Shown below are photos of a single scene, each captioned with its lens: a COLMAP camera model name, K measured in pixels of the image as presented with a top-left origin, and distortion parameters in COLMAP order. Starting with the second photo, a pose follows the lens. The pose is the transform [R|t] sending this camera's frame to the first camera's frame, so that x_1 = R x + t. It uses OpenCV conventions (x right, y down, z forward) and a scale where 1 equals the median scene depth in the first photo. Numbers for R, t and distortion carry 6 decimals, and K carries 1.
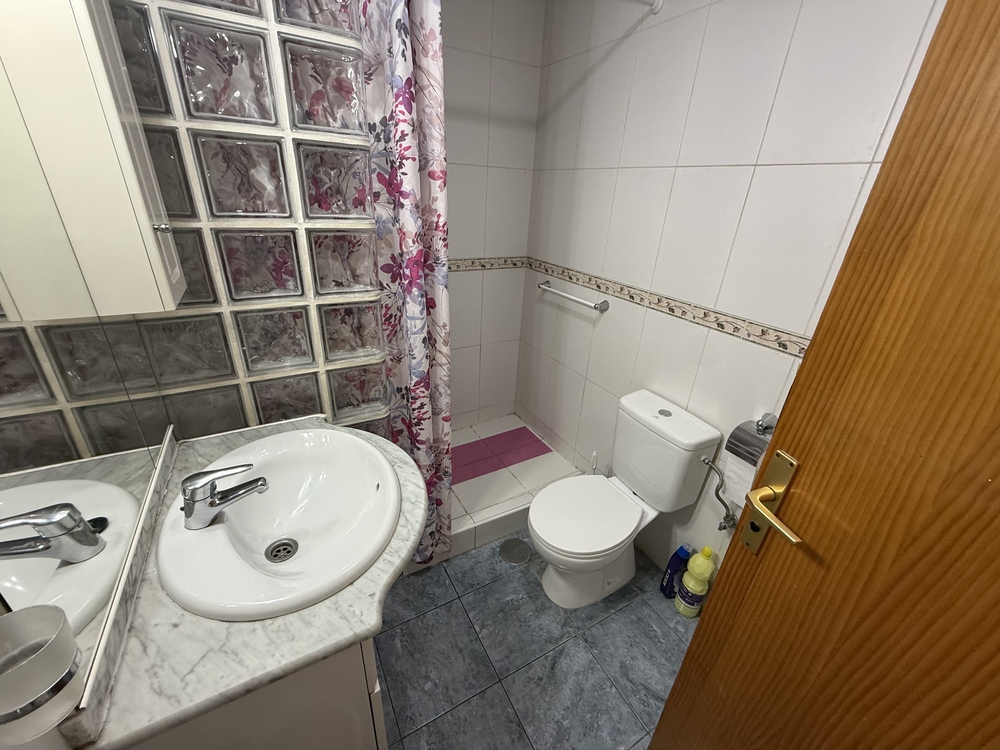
lens RADIAL K [[398.0, 0, 496.7], [0, 398.0, 373.5], [0, 0, 1]] dist [-0.001823, 0.000450]
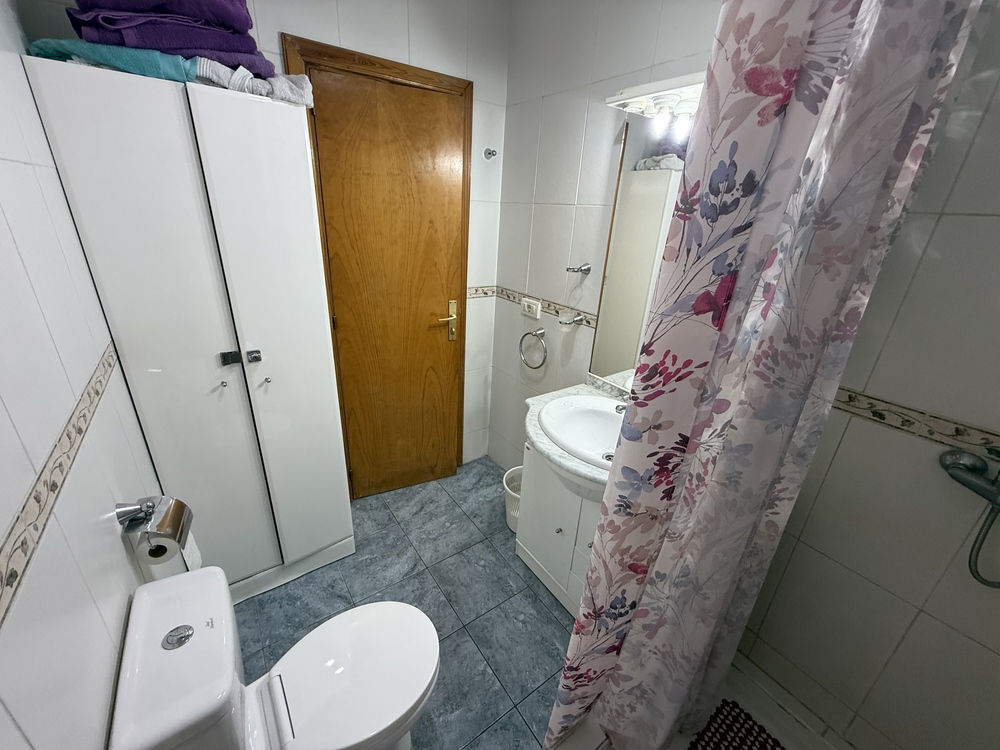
lens RADIAL K [[398.0, 0, 495.6], [0, 398.0, 374.9], [0, 0, 1]] dist [-0.001823, 0.000450]
pose [[-0.989164, -0.050238, -0.137953, 0.144016], [-0.135418, 0.675191, 0.725106, -0.755434], [0.056717, 0.735930, -0.674678, 1.519459]]
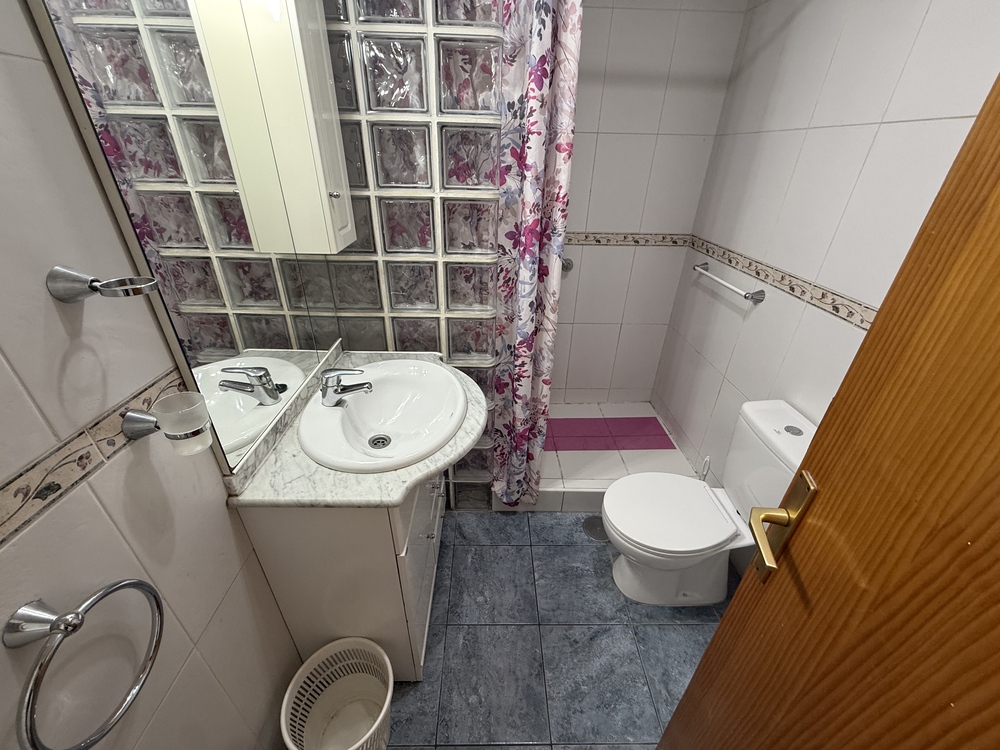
lens RADIAL K [[398.0, 0, 497.5], [0, 398.0, 373.5], [0, 0, 1]] dist [-0.001823, 0.000450]
pose [[0.881853, 0.201757, -0.426181, 0.282310], [-0.177189, 0.979384, 0.097007, 0.015180], [0.436967, -0.010031, 0.899422, -0.028030]]
